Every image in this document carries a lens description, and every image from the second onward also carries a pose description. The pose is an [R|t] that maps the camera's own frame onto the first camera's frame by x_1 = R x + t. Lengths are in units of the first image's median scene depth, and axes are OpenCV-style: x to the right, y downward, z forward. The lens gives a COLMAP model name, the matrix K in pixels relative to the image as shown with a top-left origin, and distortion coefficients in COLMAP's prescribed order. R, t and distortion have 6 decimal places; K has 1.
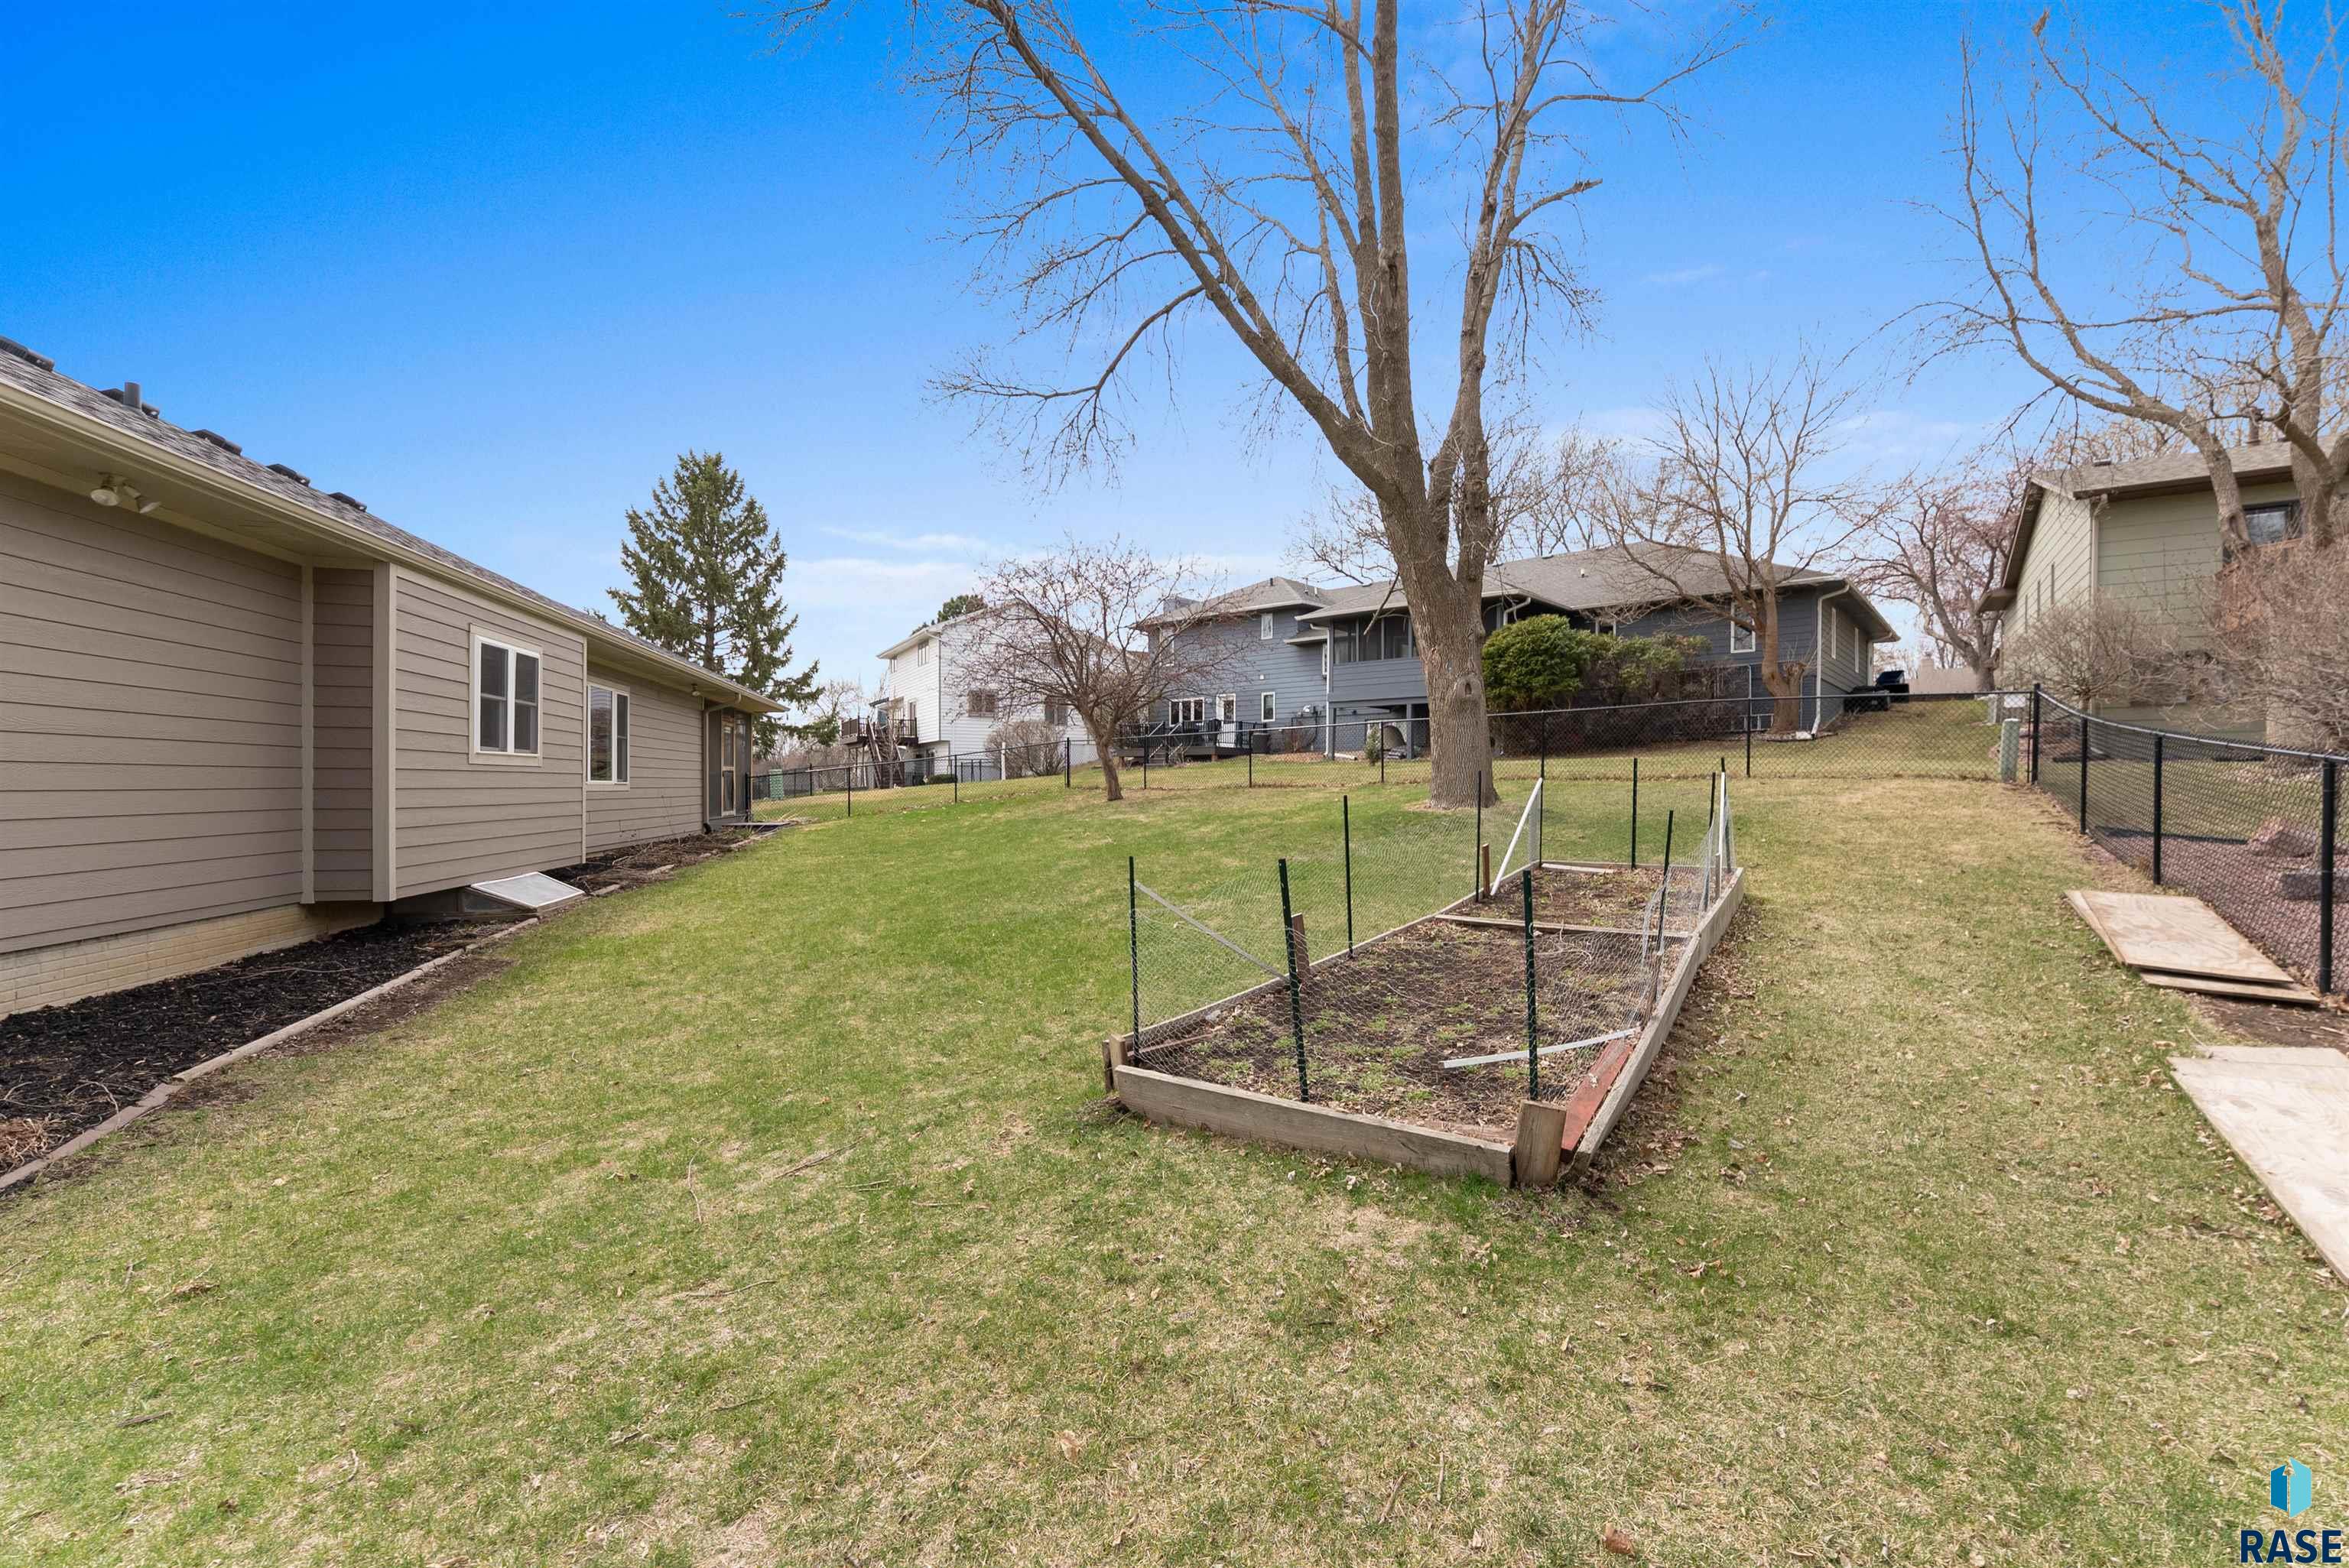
lens RADIAL K [[982.4, 0, 1195.1], [0, 982.4, 793.9], [0, 0, 1]] dist [0.002564, -0.000349]
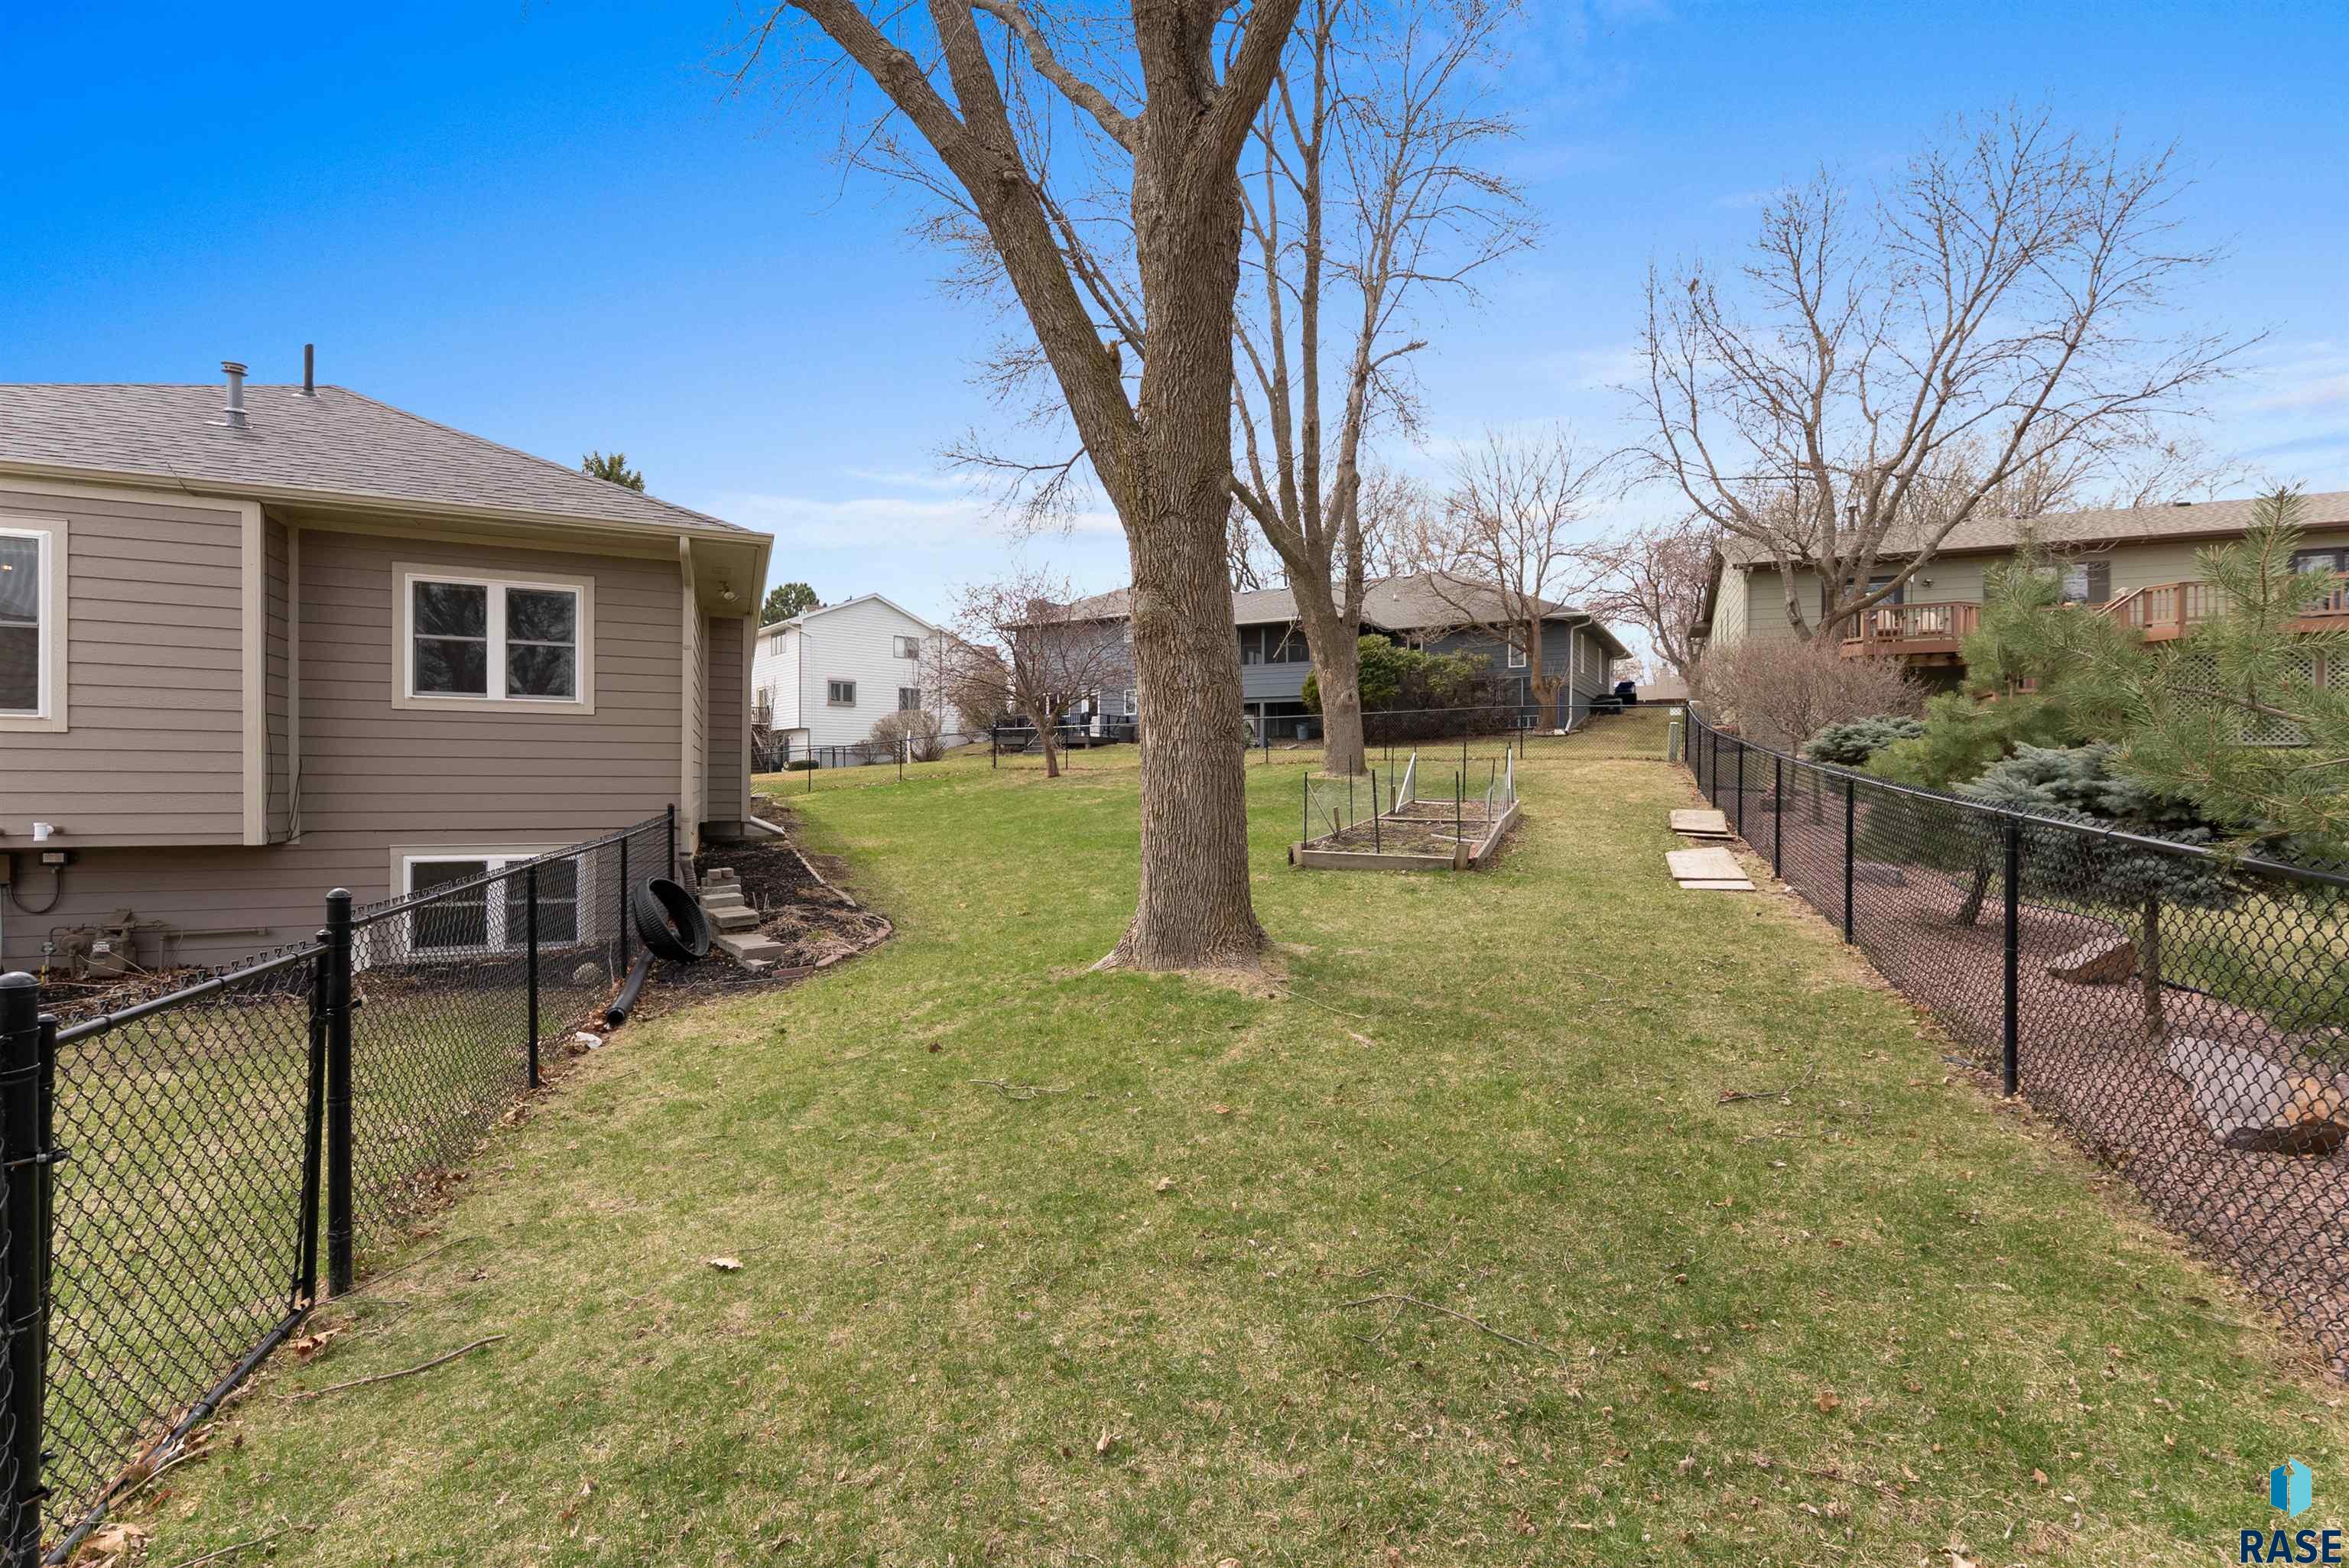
lens RADIAL K [[982.4, 0, 1160.3], [0, 982.4, 780.7], [0, 0, 1]] dist [0.002564, -0.000349]
pose [[0.986992, 0.003614, 0.160727, -0.117159], [-0.002770, 0.999981, -0.005476, 0.013730], [-0.160744, 0.004959, 0.986984, -0.206182]]
